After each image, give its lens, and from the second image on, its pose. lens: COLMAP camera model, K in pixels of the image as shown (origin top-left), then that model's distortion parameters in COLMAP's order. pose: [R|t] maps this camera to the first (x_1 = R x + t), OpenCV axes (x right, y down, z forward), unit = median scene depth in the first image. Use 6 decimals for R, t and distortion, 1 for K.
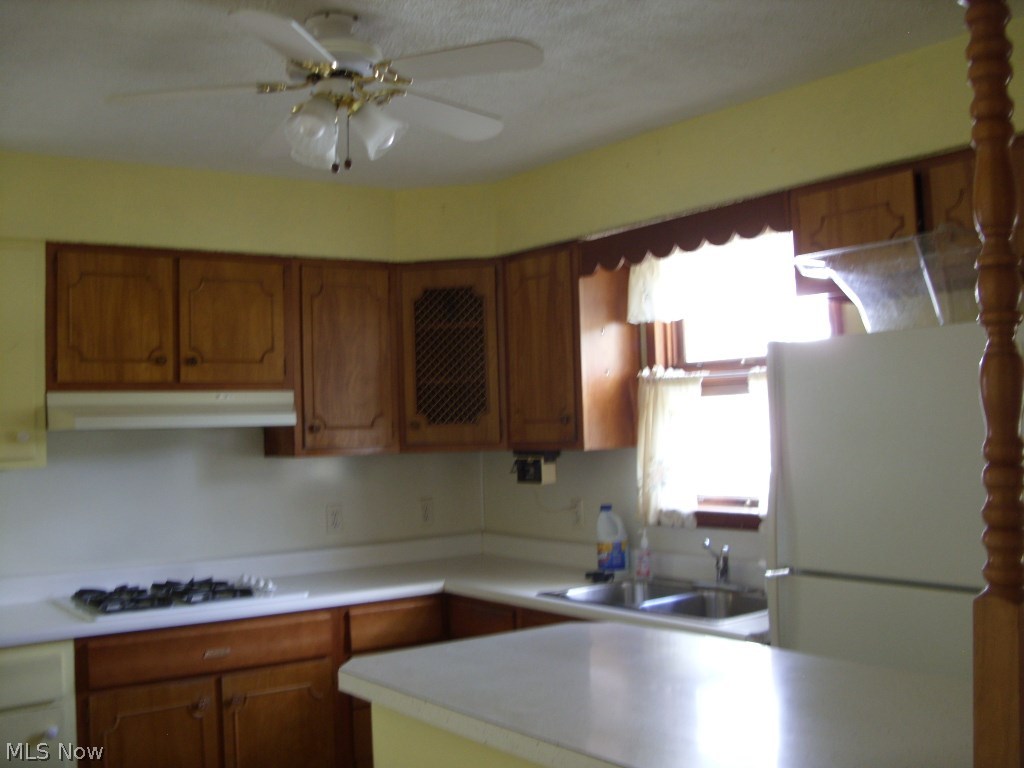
lens RADIAL K [[1143.0, 0, 512.0], [0, 1143.0, 384.0], [0, 0, 1]] dist [-0.007827, 0.009830]
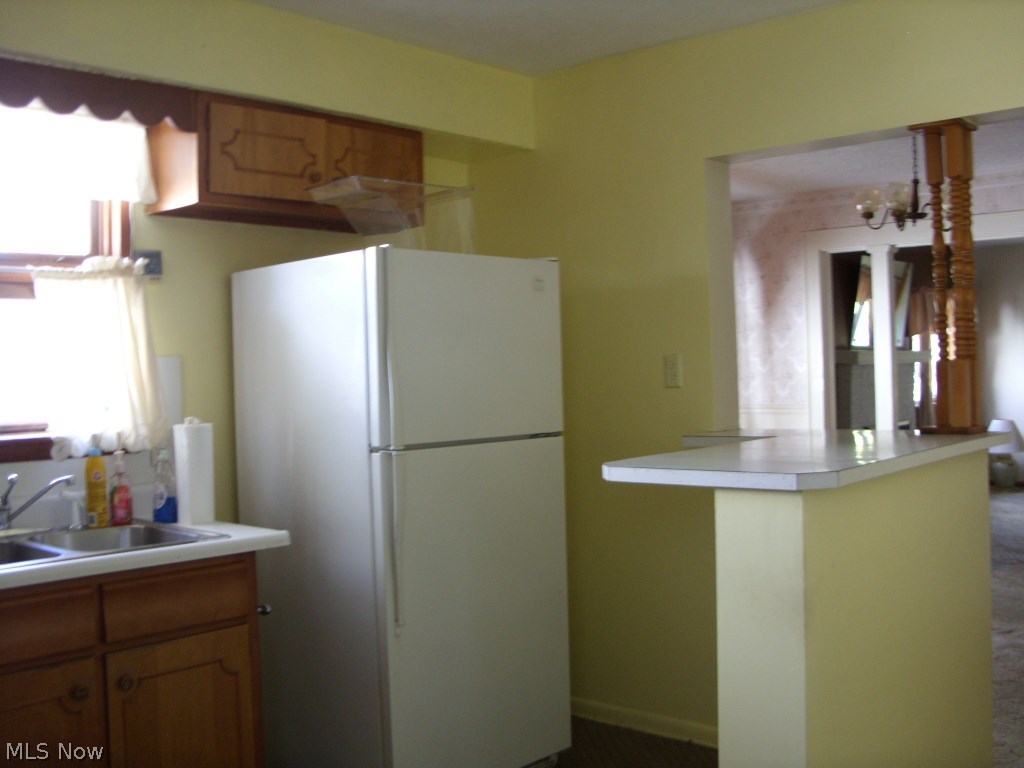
lens RADIAL K [[1143.0, 0, 512.0], [0, 1143.0, 384.0], [0, 0, 1]] dist [-0.007827, 0.009830]
pose [[-0.202709, 0.016287, 0.979104, -0.757324], [-0.000629, 0.999859, -0.016763, 0.095688], [-0.979239, -0.004014, -0.202670, 0.939528]]
